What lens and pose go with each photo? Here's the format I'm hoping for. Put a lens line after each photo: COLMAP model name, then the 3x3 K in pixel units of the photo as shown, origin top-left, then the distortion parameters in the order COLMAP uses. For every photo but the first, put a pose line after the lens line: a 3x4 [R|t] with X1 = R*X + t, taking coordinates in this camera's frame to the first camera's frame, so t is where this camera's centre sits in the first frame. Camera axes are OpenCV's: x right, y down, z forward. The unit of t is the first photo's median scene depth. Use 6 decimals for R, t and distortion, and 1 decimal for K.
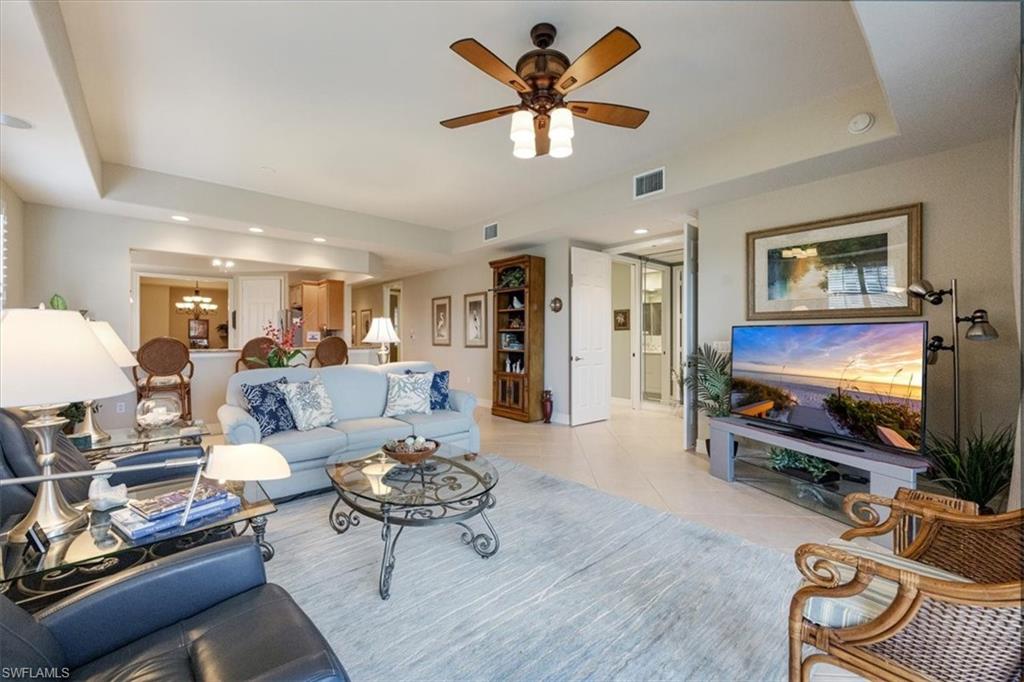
lens RADIAL K [[394.0, 0, 512.0], [0, 394.0, 341.0], [0, 0, 1]] dist [-0.000299, 0.000004]
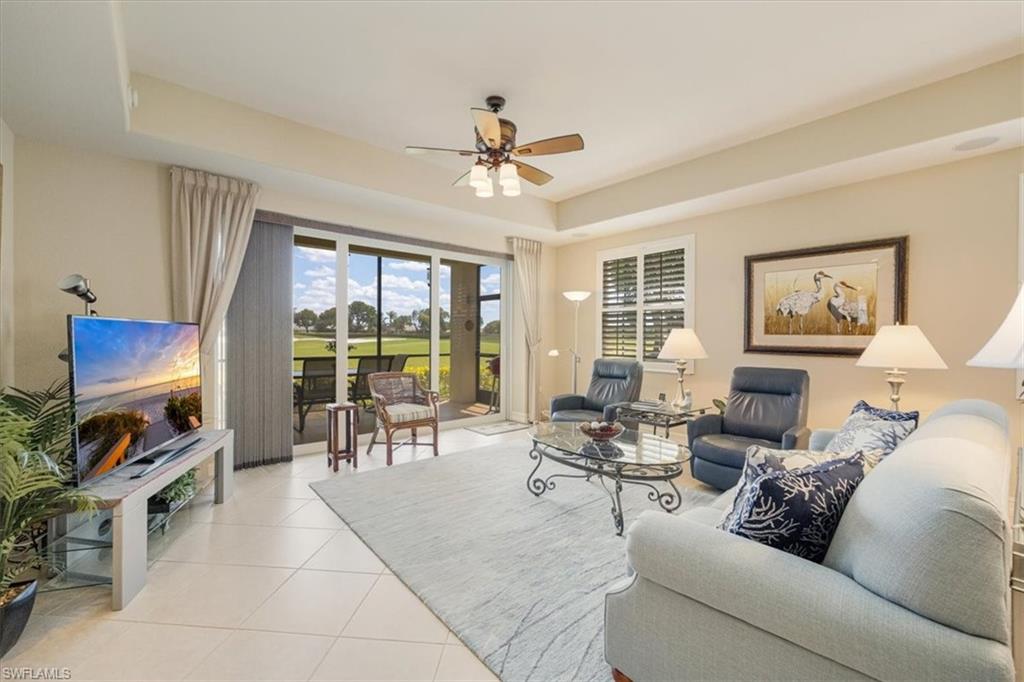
lens RADIAL K [[419.8, 0, 512.0], [0, 419.8, 341.0], [0, 0, 1]] dist [-0.001121, -0.000121]
pose [[-0.999596, -0.001104, 0.028402, -0.009313], [-0.000369, 0.999666, 0.025850, -0.022817], [-0.028421, 0.025829, -0.999262, 1.737445]]
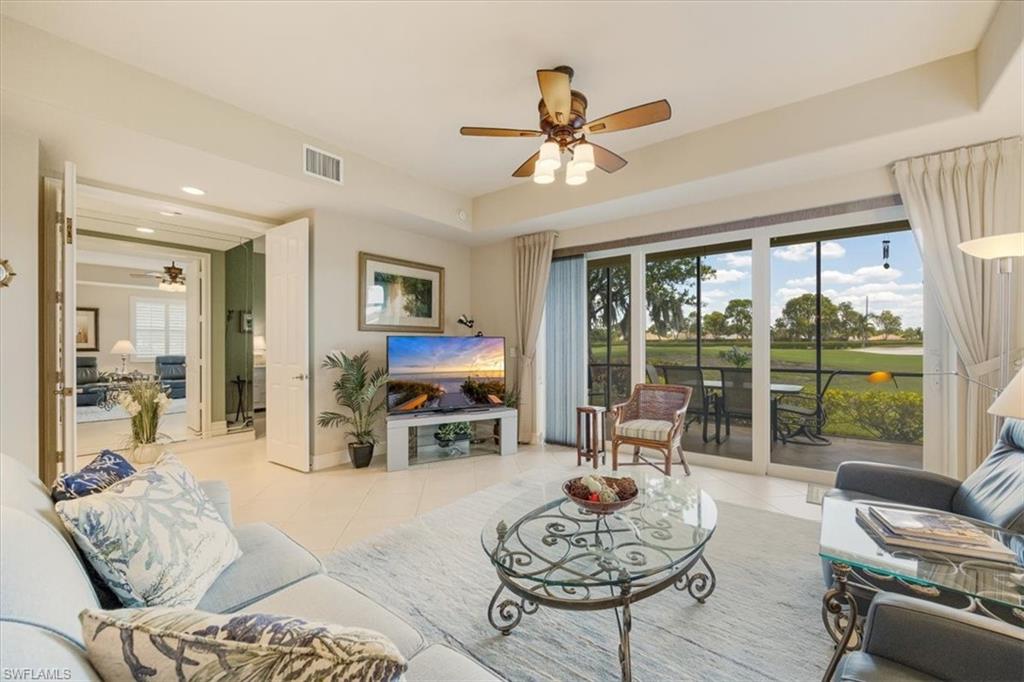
lens RADIAL K [[413.7, 0, 517.3], [0, 413.7, 345.8], [0, 0, 1]] dist [-0.000292, 0.000036]
pose [[-0.162214, -0.000547, 0.986755, -0.772106], [0.014697, 0.999888, 0.002970, -0.009138], [-0.986646, 0.014984, -0.162188, 0.948323]]
